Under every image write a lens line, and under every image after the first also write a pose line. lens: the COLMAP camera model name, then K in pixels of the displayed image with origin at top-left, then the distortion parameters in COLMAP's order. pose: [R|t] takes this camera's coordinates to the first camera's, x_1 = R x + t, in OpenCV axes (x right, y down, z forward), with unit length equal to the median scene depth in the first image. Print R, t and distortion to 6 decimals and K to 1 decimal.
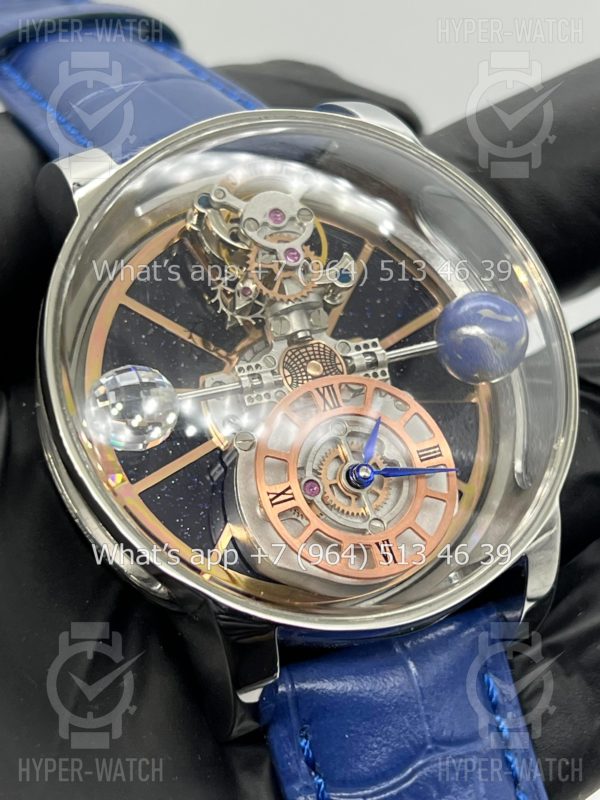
lens RADIAL K [[1863.9, 0, 299.2], [0, 1863.9, 401.9], [0, 0, 1]] dist [0.308872, 0.000000]
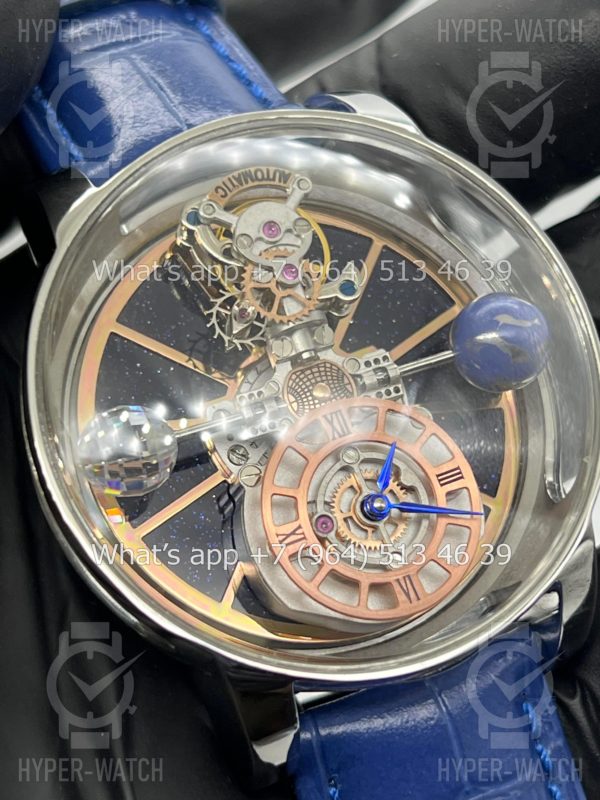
lens RADIAL K [[1863.9, 0, 302.0], [0, 1863.9, 405.5], [0, 0, 1]] dist [0.308872, 0.000000]
pose [[0.997452, -0.059872, -0.038787, 0.034270], [0.062175, 0.996188, 0.061186, -0.068550], [0.034976, -0.063442, 0.997372, 0.070458]]
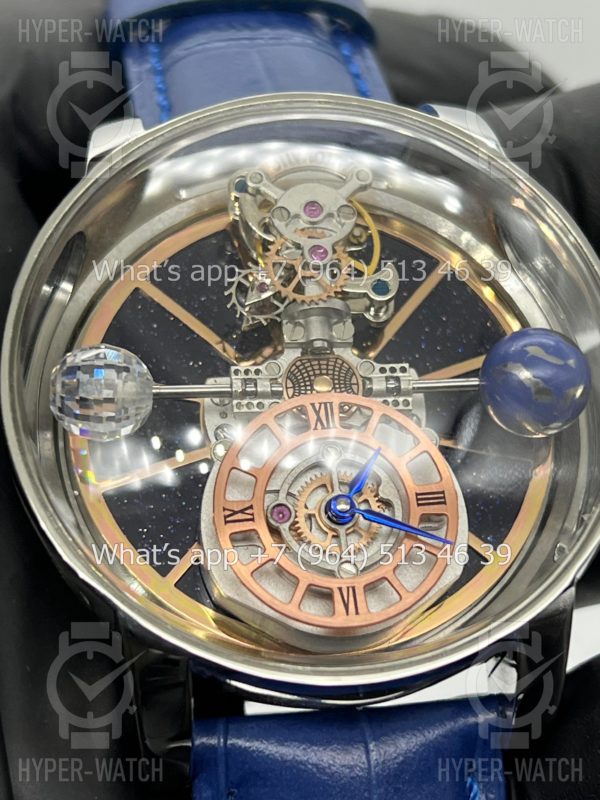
lens RADIAL K [[1863.9, 0, 302.9], [0, 1863.9, 401.3], [0, 0, 1]] dist [0.308872, 0.000000]
pose [[0.957622, 0.139175, -0.252173, 0.219966], [-0.160194, 0.984961, -0.064729, 0.047875], [0.239372, 0.102383, 0.965515, 0.159113]]
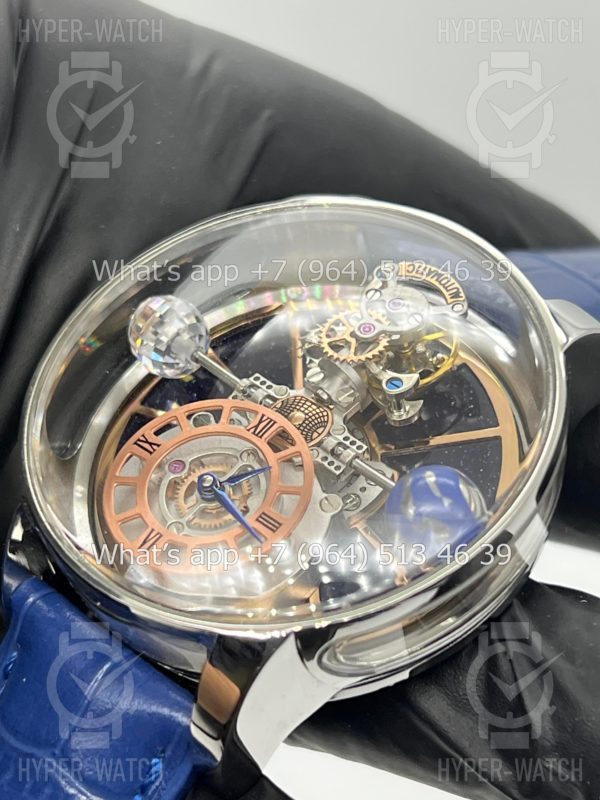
lens RADIAL K [[1863.9, 0, 299.0], [0, 1863.9, 396.9], [0, 0, 1]] dist [0.308872, 0.000000]
pose [[0.404795, 0.443669, -0.799562, 0.804771], [-0.716267, 0.697401, 0.024356, -0.051088], [0.568421, 0.562840, 0.600090, 0.394138]]
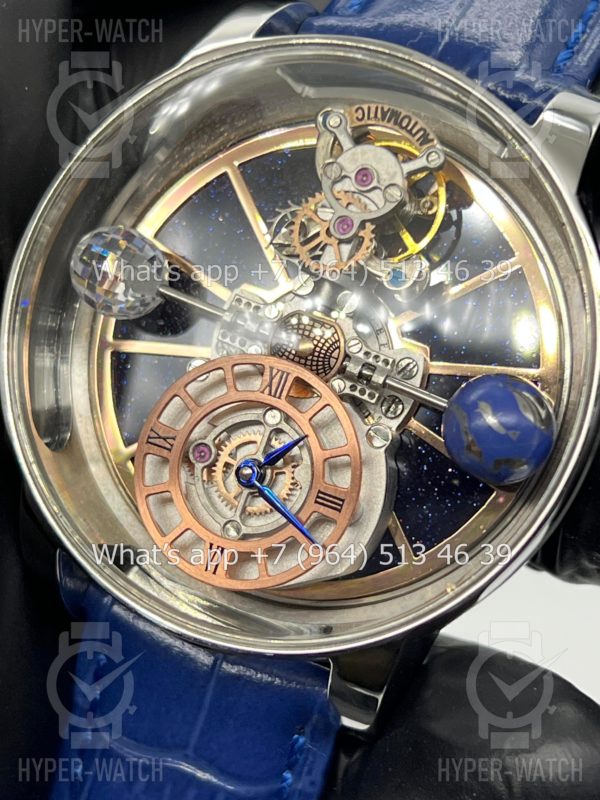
lens RADIAL K [[1863.9, 0, 303.5], [0, 1863.9, 383.2], [0, 0, 1]] dist [0.308872, 0.000000]
pose [[0.638531, 0.573708, -0.512970, 0.473869], [-0.445136, 0.819056, 0.361941, -0.325162], [0.627799, -0.002769, 0.778370, 0.308977]]
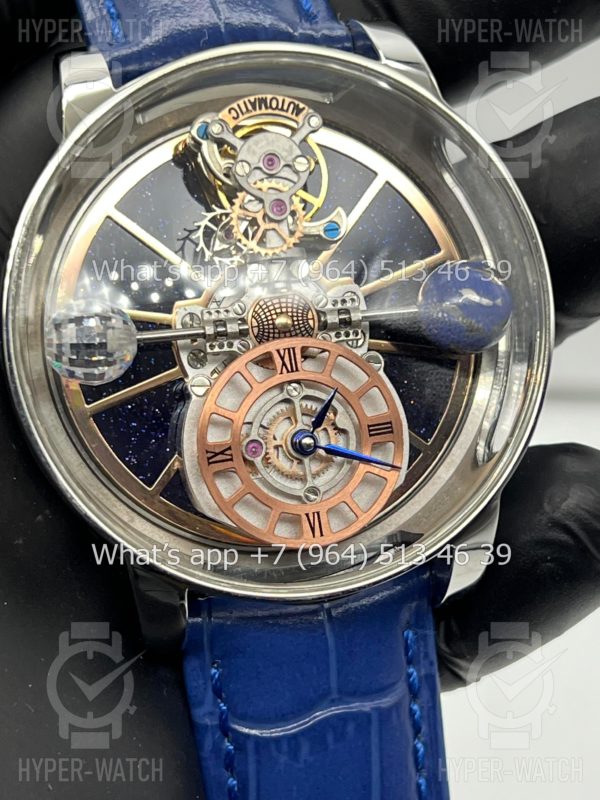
lens RADIAL K [[1863.9, 0, 301.8], [0, 1863.9, 373.6], [0, 0, 1]] dist [0.308872, 0.000000]
pose [[0.978756, 0.180054, -0.098071, 0.120157], [-0.150826, 0.956304, 0.250468, -0.242276], [0.138884, -0.230355, 0.963145, 0.037821]]
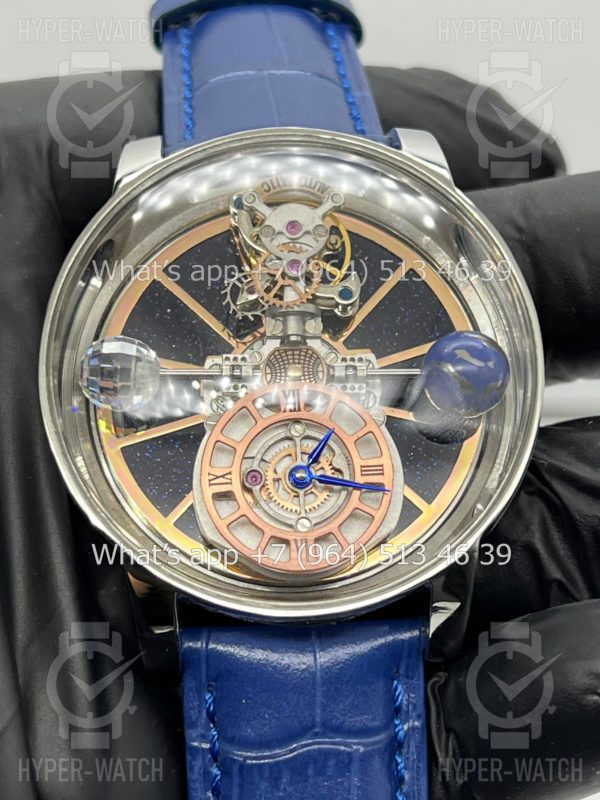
lens RADIAL K [[1863.9, 0, 292.0], [0, 1863.9, 404.2], [0, 0, 1]] dist [0.308872, 0.000000]
pose [[0.930214, 0.211433, -0.299997, 0.339991], [-0.194650, 0.977171, 0.085135, -0.092154], [0.311149, -0.020800, 0.950133, -0.042436]]
